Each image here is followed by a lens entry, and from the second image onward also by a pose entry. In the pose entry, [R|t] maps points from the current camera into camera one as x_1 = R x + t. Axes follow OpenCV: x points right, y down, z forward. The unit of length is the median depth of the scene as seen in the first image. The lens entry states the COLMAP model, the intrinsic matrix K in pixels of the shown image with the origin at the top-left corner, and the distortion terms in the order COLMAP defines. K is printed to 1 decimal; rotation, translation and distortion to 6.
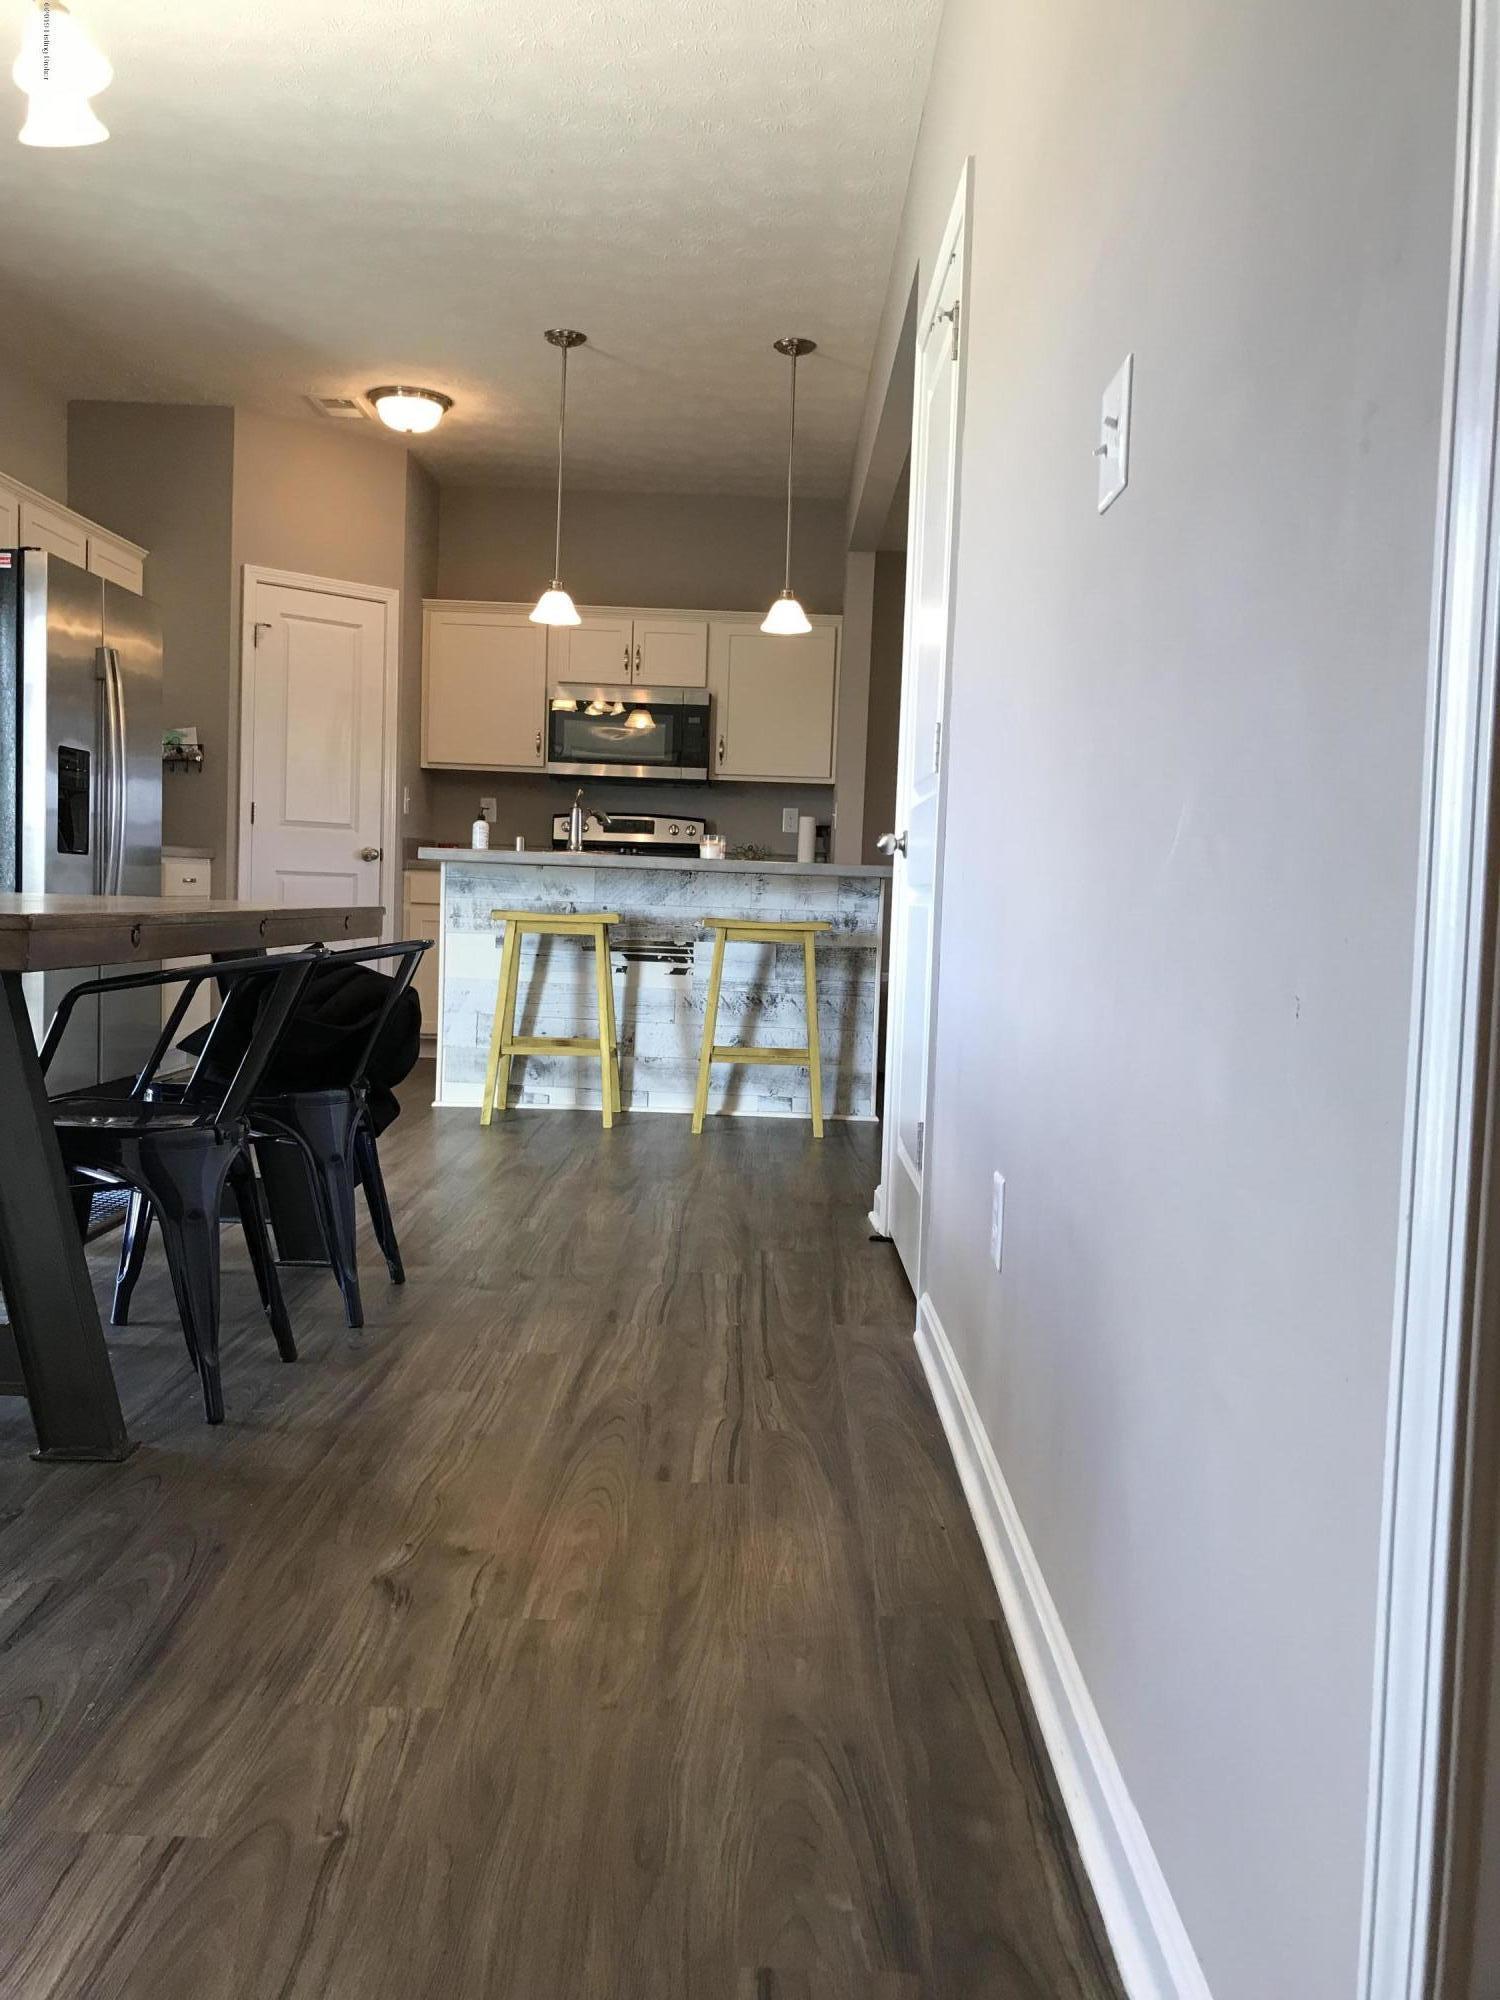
lens RADIAL K [[1634.5, 0, 750.0], [0, 1634.5, 1000.0], [0, 0, 1]] dist [0.134799, 0.000952]
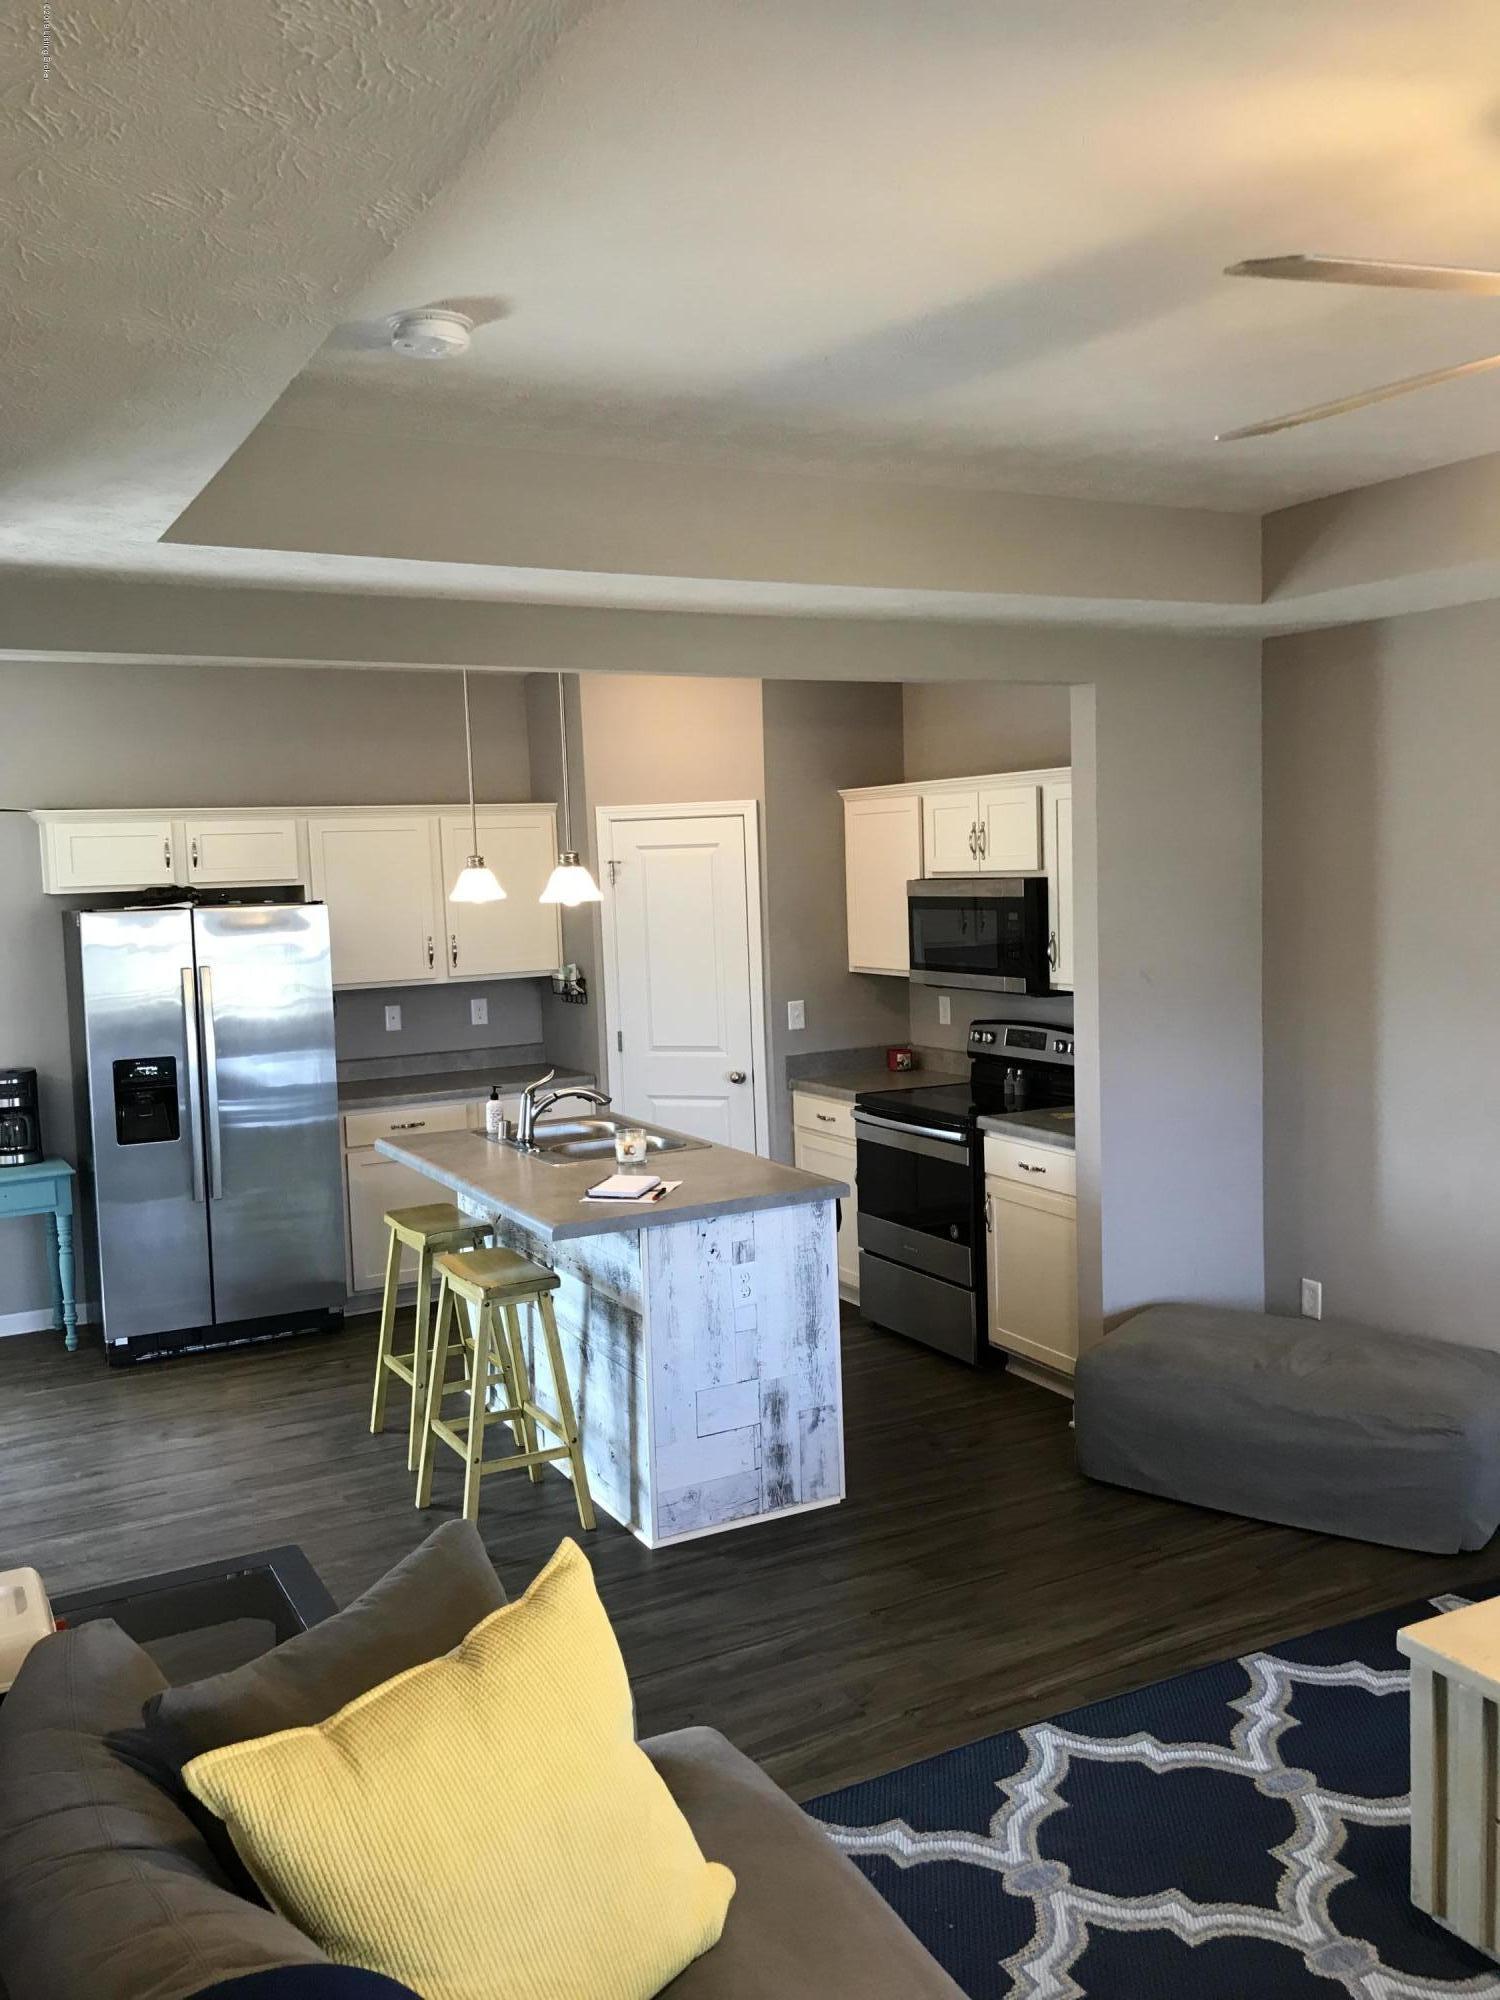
lens RADIAL K [[1634.5, 0, 750.0], [0, 1634.5, 1000.0], [0, 0, 1]] dist [0.134799, 0.000952]
pose [[0.475079, 0.025743, -0.879566, 0.609151], [-0.007678, 0.999655, 0.025111, -0.157312], [0.879910, -0.005177, 0.475113, 0.556264]]
